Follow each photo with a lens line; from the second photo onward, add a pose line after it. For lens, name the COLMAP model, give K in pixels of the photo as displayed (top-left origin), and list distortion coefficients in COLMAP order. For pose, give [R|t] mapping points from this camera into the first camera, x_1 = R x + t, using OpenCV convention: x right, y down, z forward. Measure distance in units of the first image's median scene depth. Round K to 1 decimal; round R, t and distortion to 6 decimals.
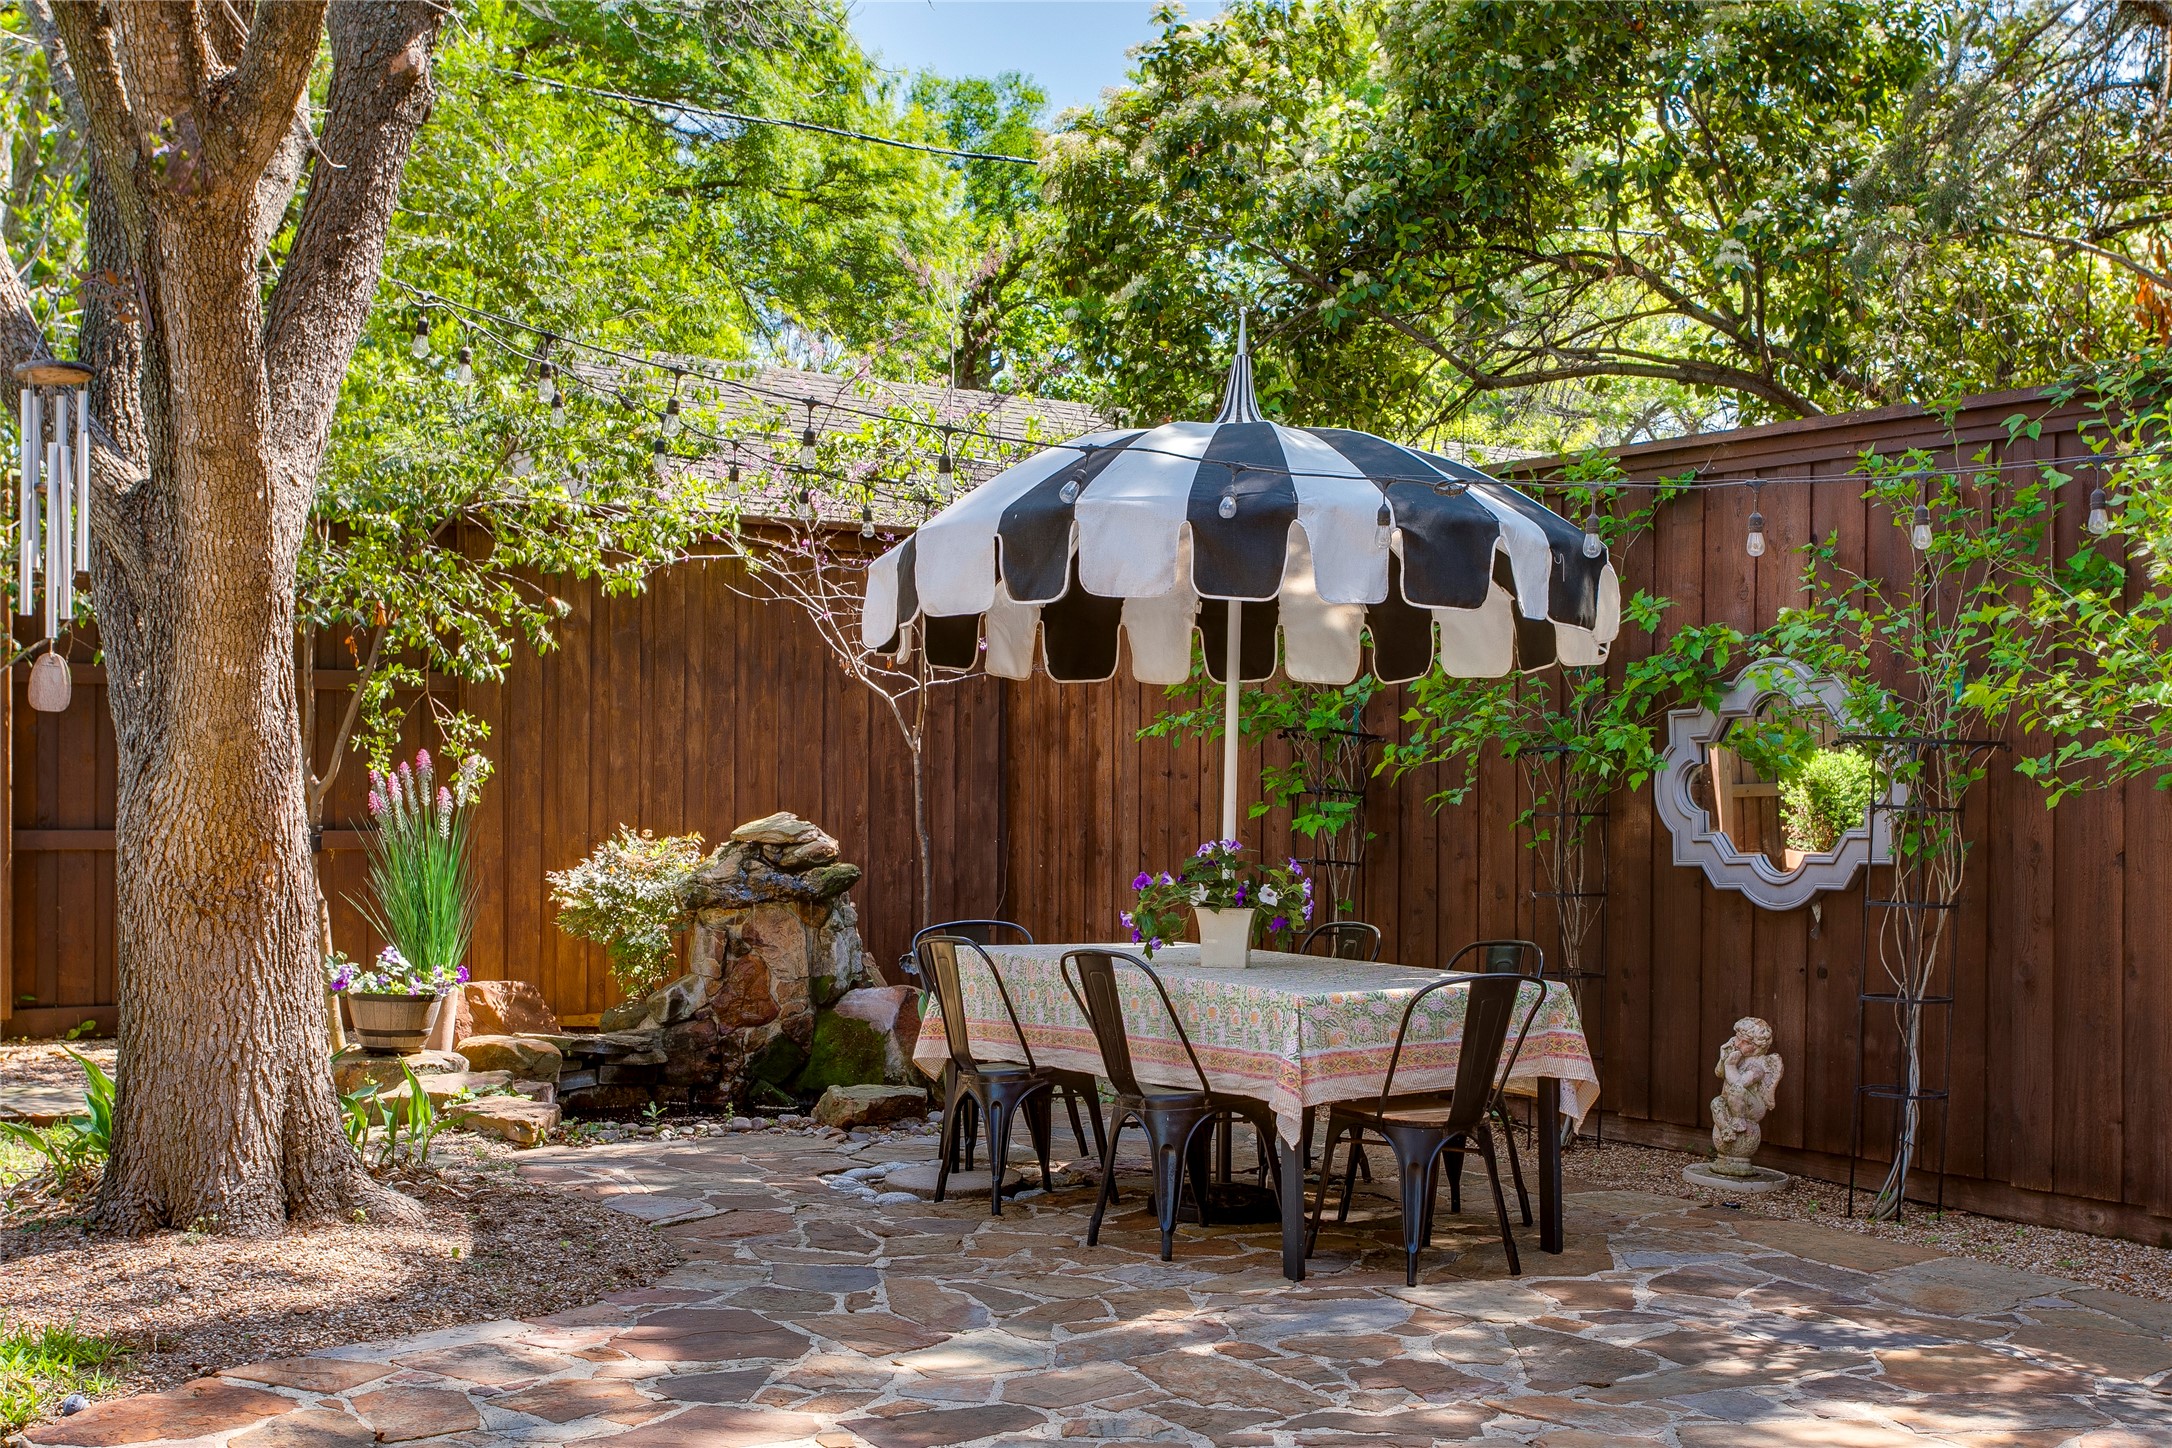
lens RADIAL K [[2620.4, 0, 1075.1], [0, 2620.4, 866.4], [0, 0, 1]] dist [0.084085, -0.064429]
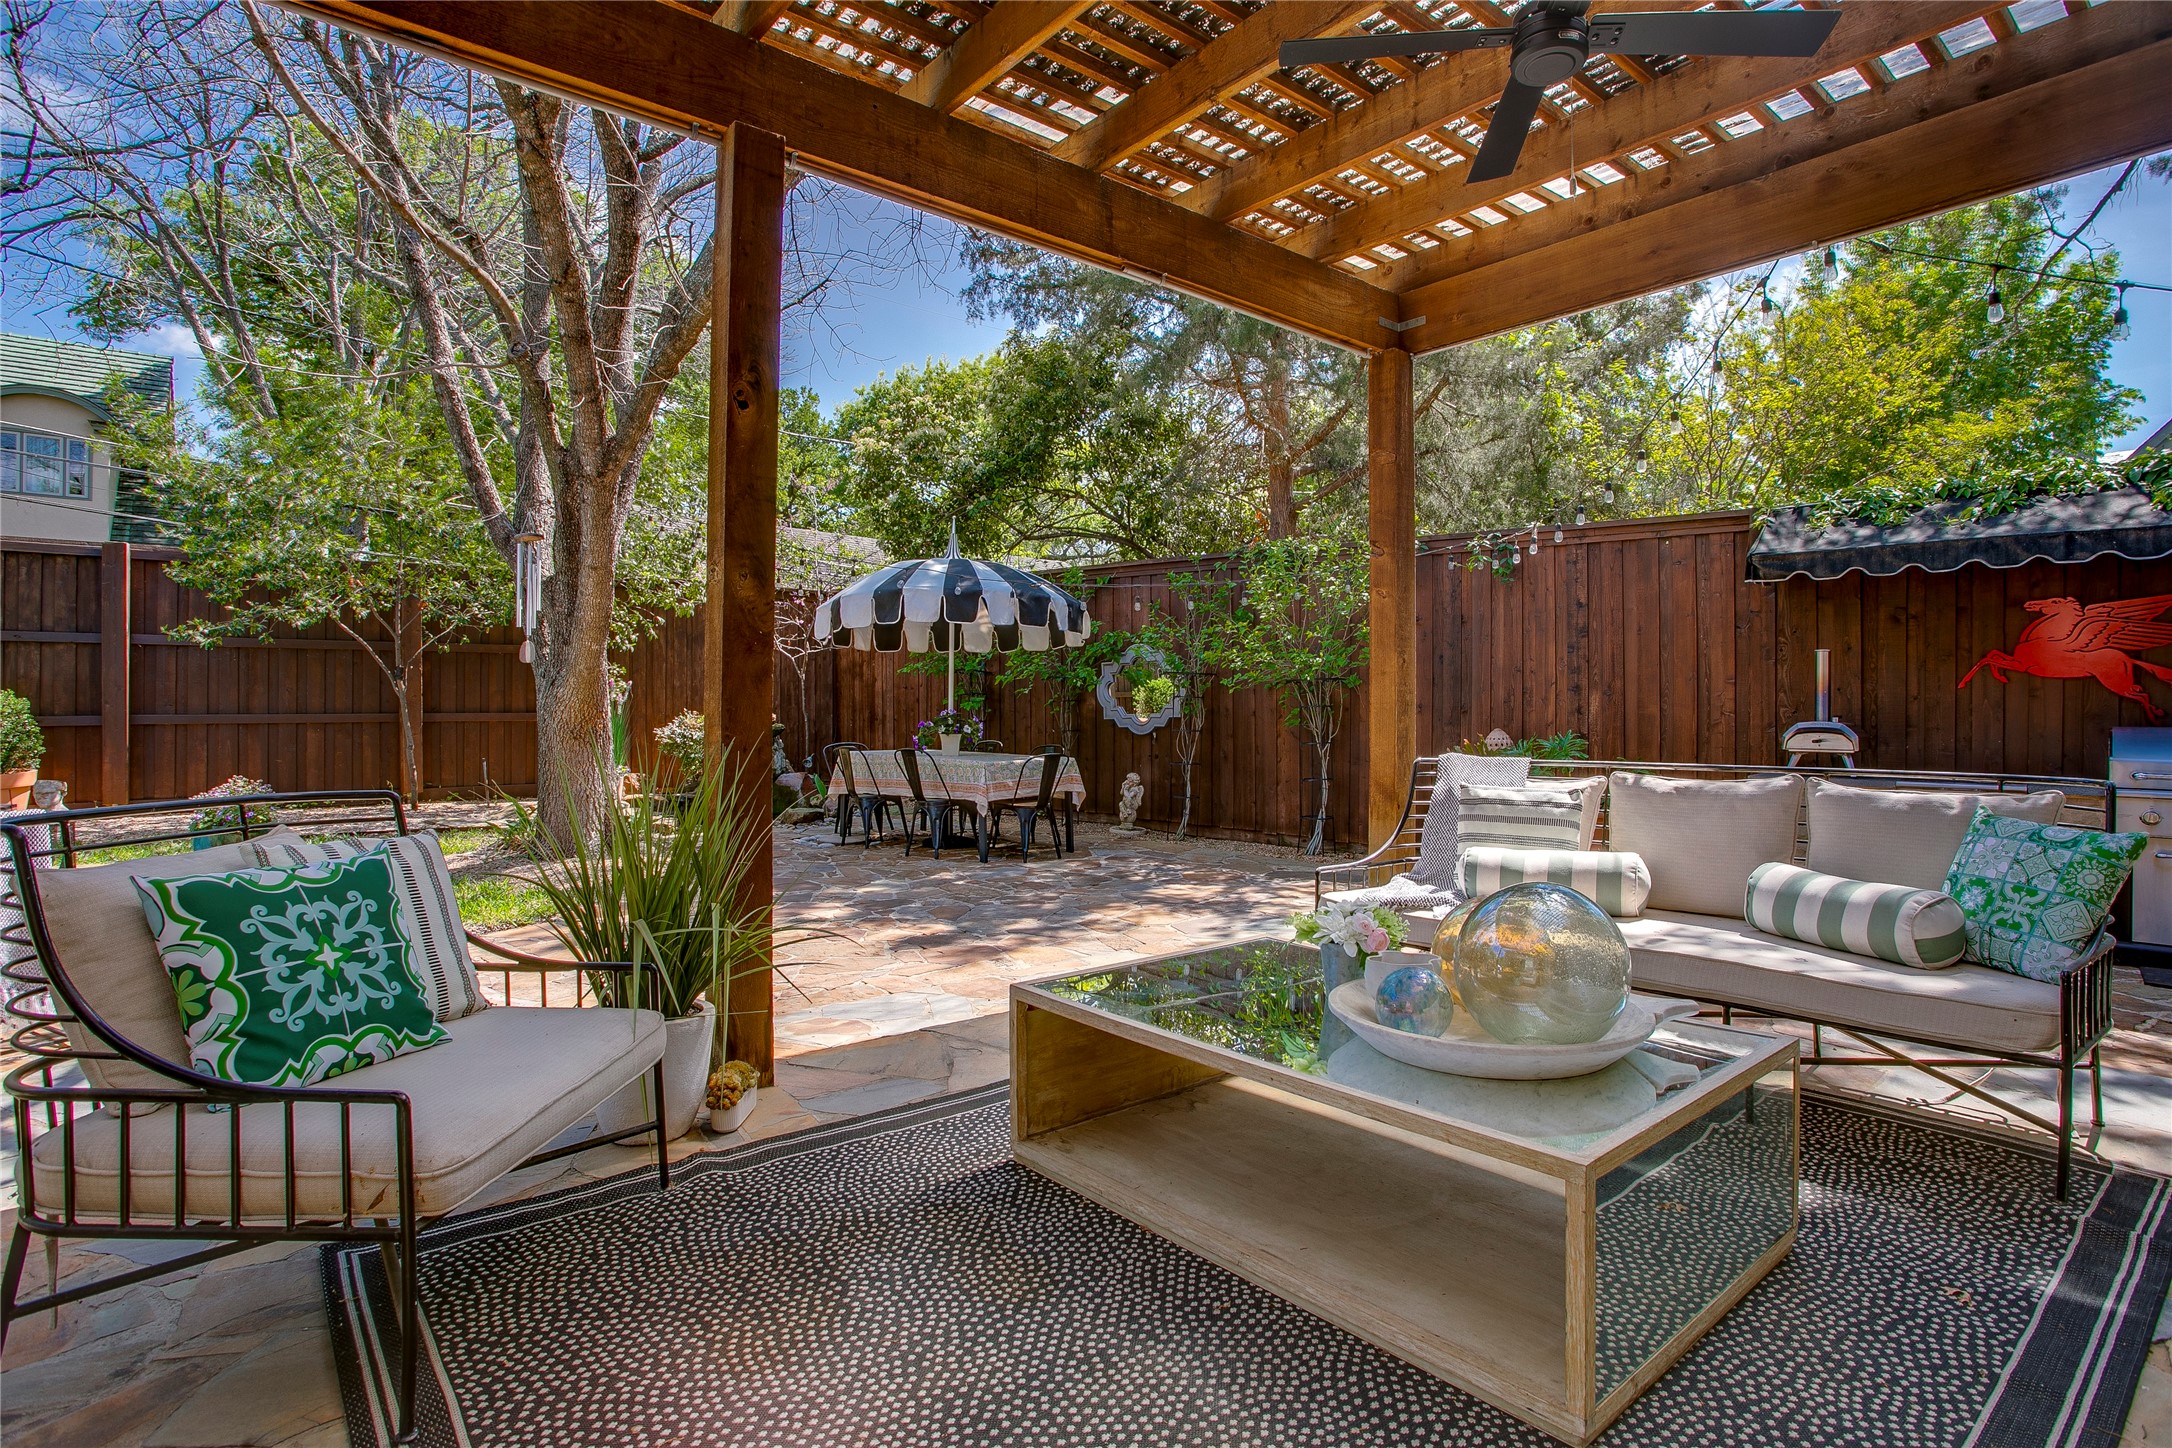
lens RADIAL K [[1173.8, 0, 1084.0], [0, 1173.8, 728.5], [0, 0, 1]] dist [0.000471, 0.038124]
pose [[0.974084, -0.012575, 0.225836, -0.077072], [0.013316, 0.999910, -0.001758, 0.012601], [-0.225793, 0.004720, 0.974164, -0.207668]]
